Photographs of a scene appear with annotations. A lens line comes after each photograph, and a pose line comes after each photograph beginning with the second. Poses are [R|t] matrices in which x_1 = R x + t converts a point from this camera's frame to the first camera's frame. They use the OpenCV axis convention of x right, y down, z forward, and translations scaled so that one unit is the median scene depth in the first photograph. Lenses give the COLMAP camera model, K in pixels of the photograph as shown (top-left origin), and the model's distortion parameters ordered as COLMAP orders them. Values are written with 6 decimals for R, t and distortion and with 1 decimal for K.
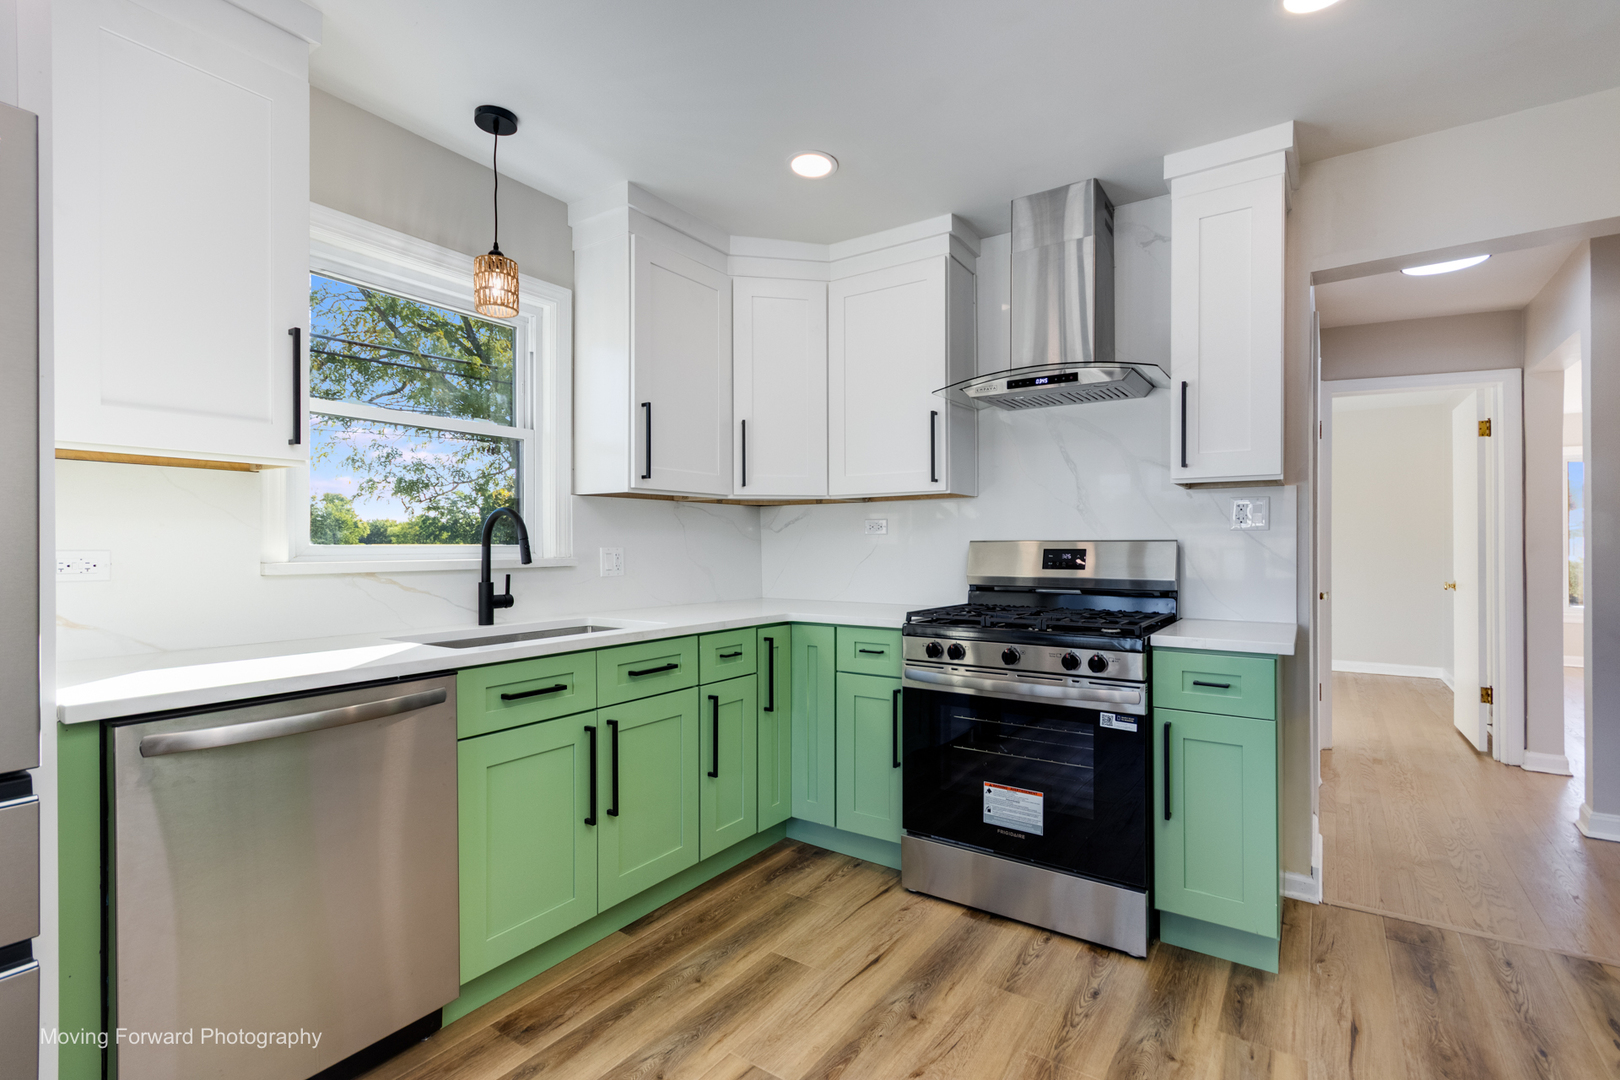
lens RADIAL K [[741.8, 0, 810.0], [0, 741.8, 540.0], [0, 0, 1]] dist [0.000554, -0.000027]
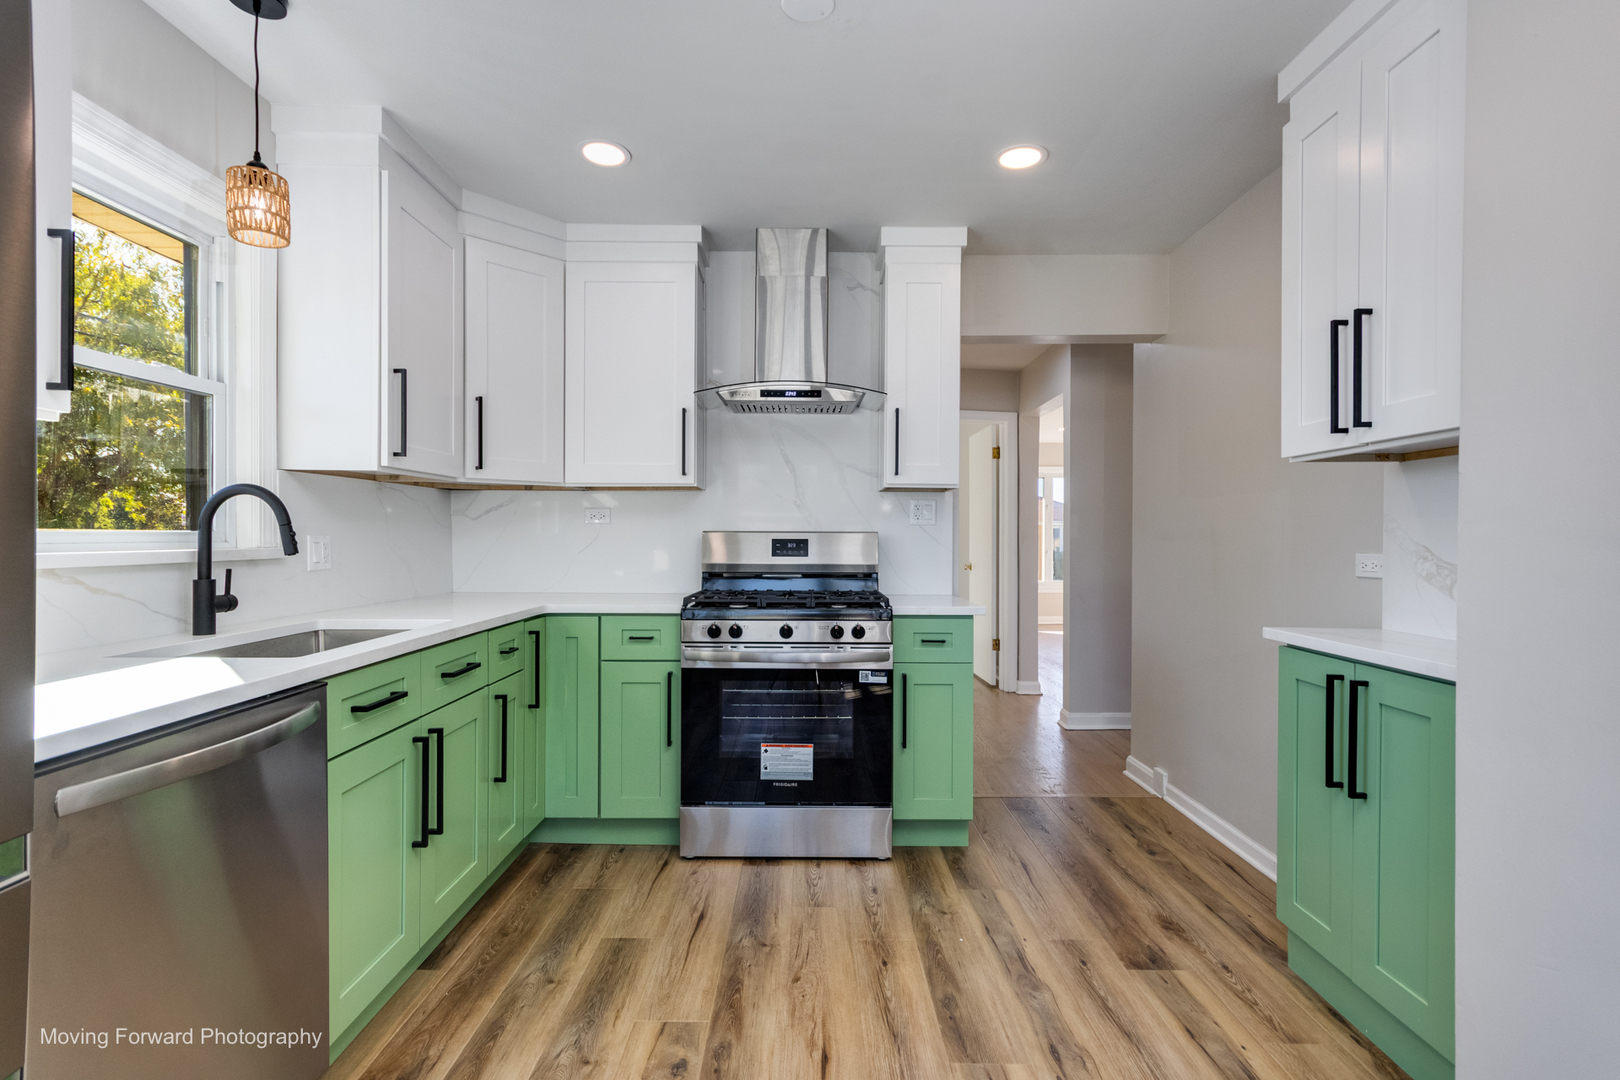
lens RADIAL K [[785.7, 0, 813.9], [0, 785.7, 531.4], [0, 0, 1]] dist [0.001377, 0.001445]
pose [[0.822903, 0.008940, 0.568112, -0.380185], [-0.010552, 0.999944, -0.000451, 0.000620], [-0.568084, -0.005624, 0.822951, -0.033938]]
